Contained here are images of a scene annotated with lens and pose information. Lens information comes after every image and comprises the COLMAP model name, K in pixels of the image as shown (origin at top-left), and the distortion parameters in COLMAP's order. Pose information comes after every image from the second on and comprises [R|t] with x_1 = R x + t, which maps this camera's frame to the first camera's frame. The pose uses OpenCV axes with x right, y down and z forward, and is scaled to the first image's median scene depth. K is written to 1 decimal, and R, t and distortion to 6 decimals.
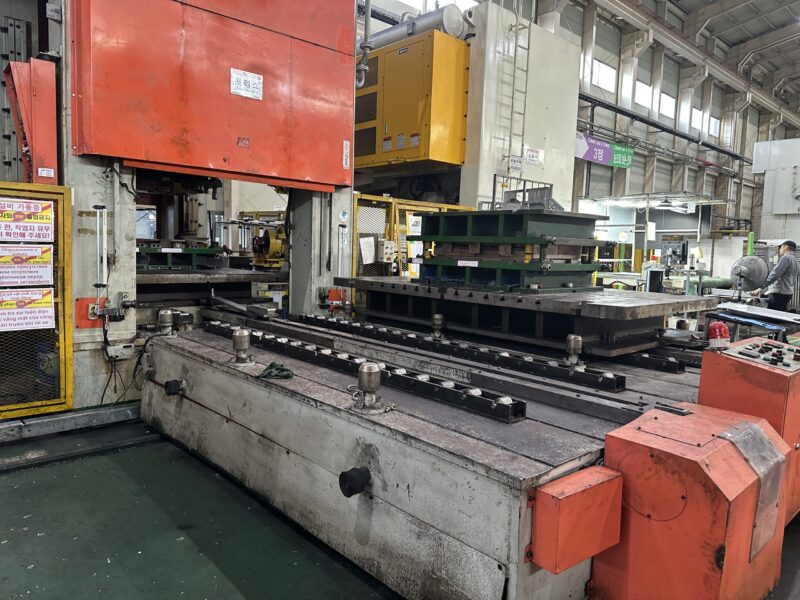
lens RADIAL K [[563.5, 0, 404.8], [0, 563.5, 299.5], [0, 0, 1]] dist [0.069032, -0.085110]
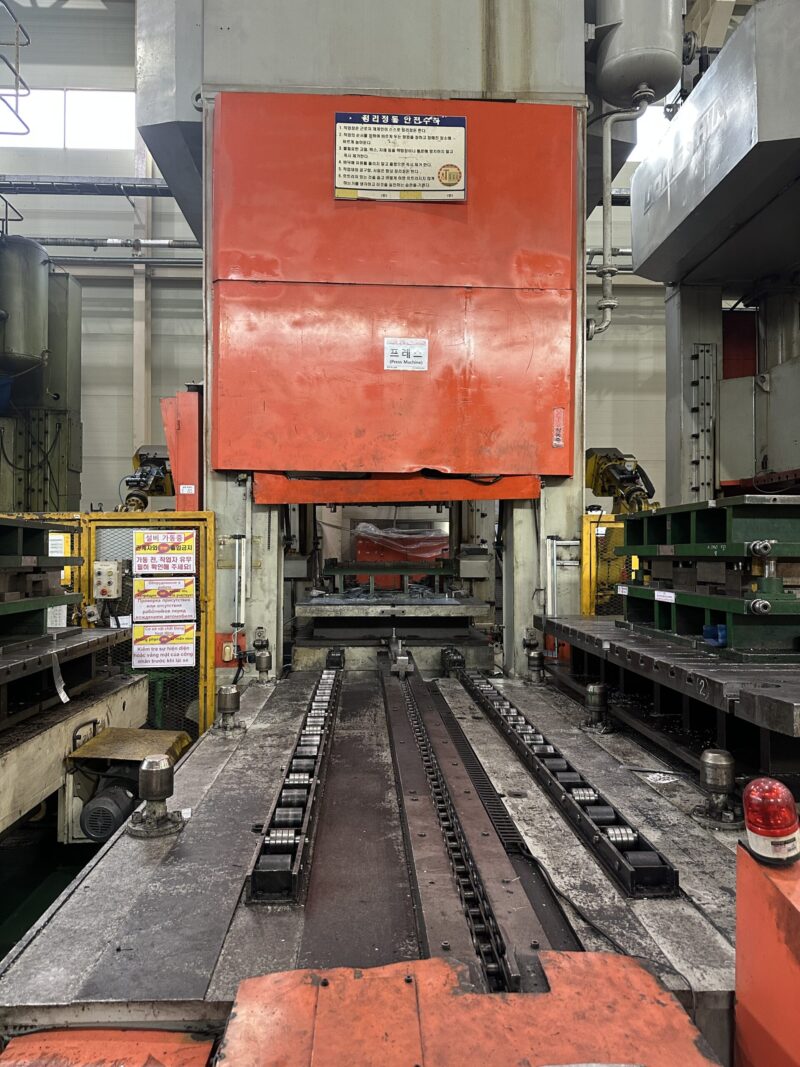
lens RADIAL K [[751.5, 0, 390.6], [0, 751.5, 544.5], [0, 0, 1]] dist [0.069032, -0.085110]
pose [[0.768074, -0.041815, -0.638995, 0.379463], [-0.027450, 0.994799, -0.098094, -0.032597], [0.639773, 0.092883, 0.762931, 0.240531]]
